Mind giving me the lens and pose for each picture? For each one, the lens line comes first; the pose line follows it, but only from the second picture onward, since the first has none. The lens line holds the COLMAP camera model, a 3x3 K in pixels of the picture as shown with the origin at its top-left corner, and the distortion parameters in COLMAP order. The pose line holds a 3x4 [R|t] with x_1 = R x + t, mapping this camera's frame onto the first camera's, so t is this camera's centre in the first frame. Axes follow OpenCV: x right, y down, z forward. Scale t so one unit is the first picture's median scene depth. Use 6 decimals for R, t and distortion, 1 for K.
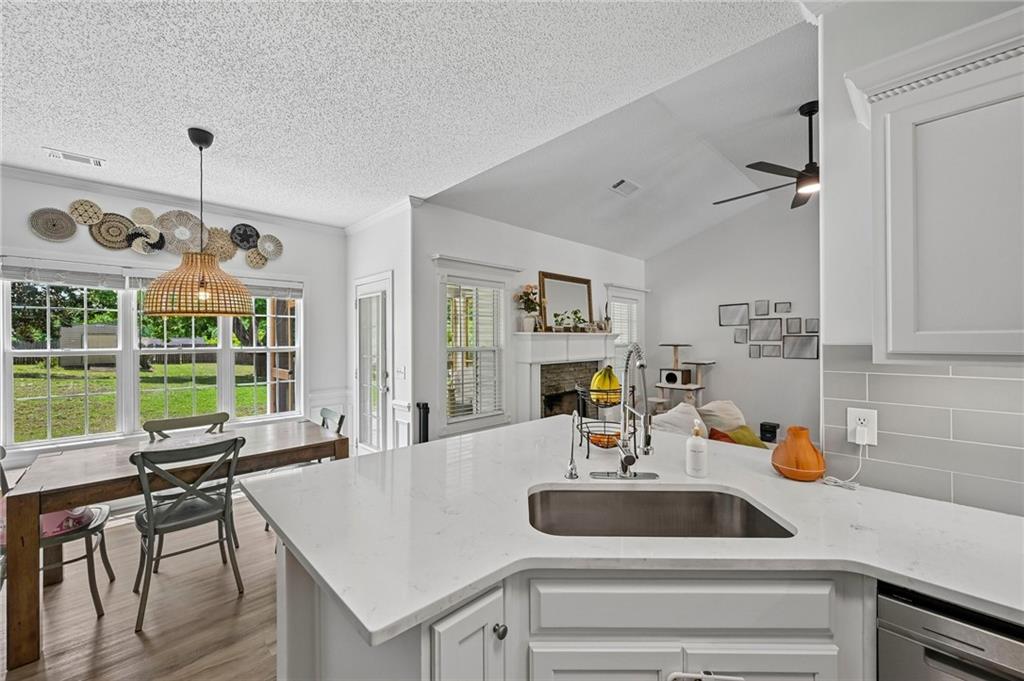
lens RADIAL K [[402.1, 0, 514.9], [0, 402.1, 338.5], [0, 0, 1]] dist [-0.003108, 0.000844]
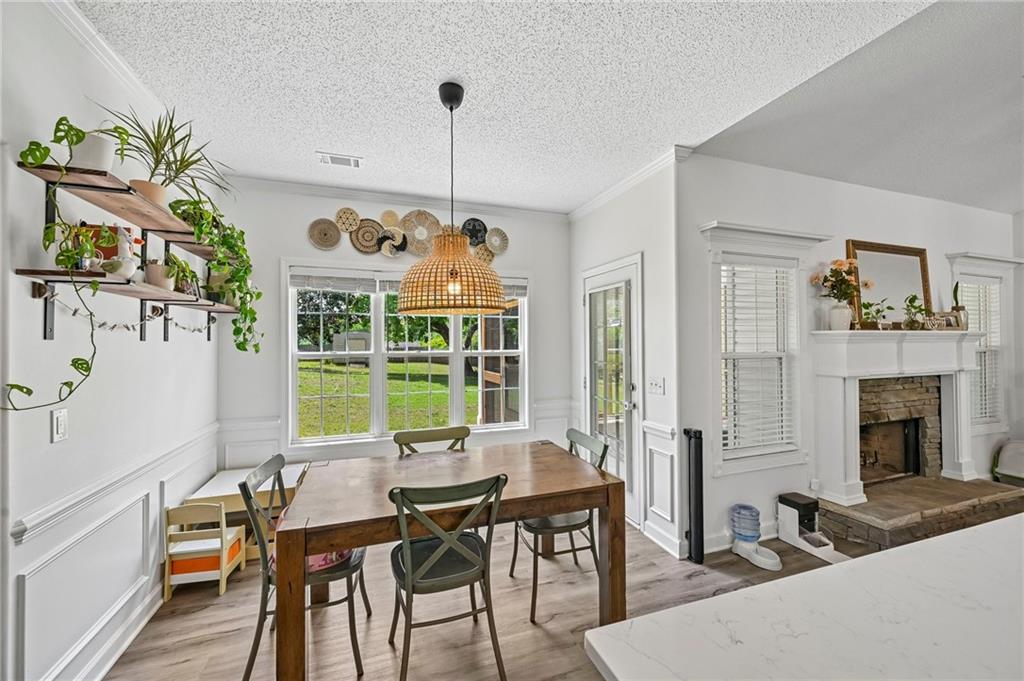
lens RADIAL K [[402.1, 0, 512.5], [0, 402.1, 338.4], [0, 0, 1]] dist [-0.003108, 0.000844]
pose [[0.909224, -0.006983, -0.416249, -0.218748], [0.003064, 0.999944, -0.010081, 0.002711], [0.416296, 0.007890, 0.909195, 0.204759]]
